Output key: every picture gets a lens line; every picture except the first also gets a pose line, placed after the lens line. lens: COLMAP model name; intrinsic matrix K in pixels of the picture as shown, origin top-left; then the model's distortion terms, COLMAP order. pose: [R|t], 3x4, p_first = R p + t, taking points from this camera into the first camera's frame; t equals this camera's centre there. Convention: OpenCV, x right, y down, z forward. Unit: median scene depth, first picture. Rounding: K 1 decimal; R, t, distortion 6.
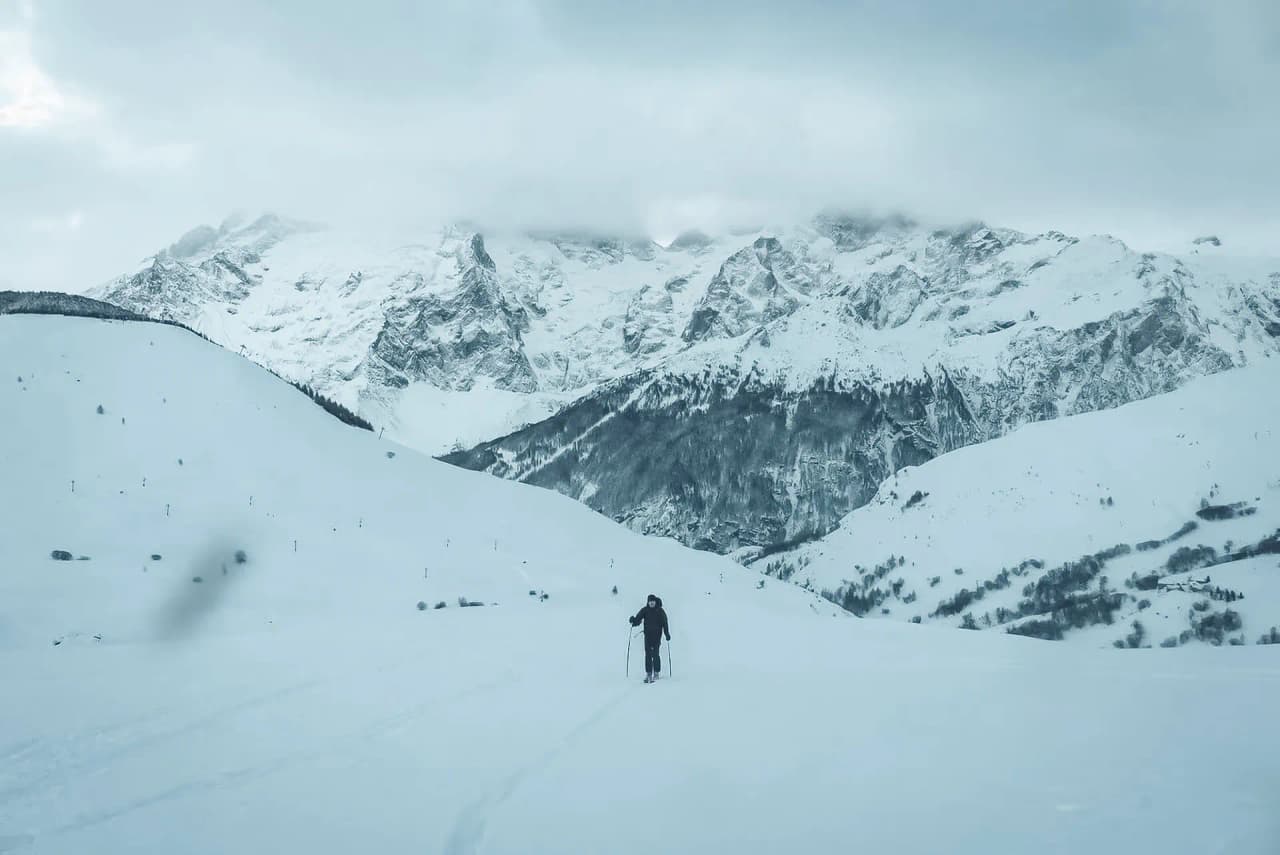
lens RADIAL K [[953.5, 0, 640.0], [0, 953.5, 427.5], [0, 0, 1]] dist [-0.029642, 0.000525]
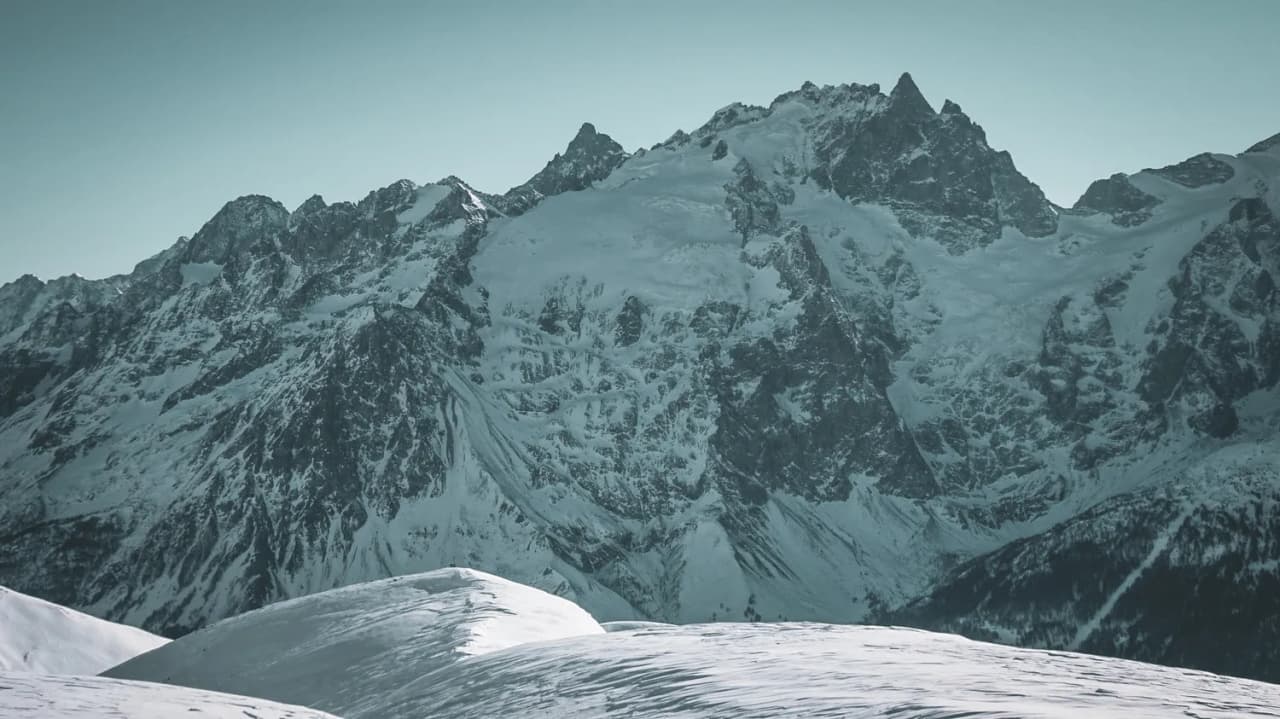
lens RADIAL K [[2170.5, 0, 640.0], [0, 2170.5, 359.5], [0, 0, 1]] dist [0.049000, -0.058820]
pose [[0.999334, -0.010725, -0.034887, -0.288639], [0.011008, 0.999908, 0.007944, -0.160729], [0.034798, -0.008323, 0.999360, -0.556336]]
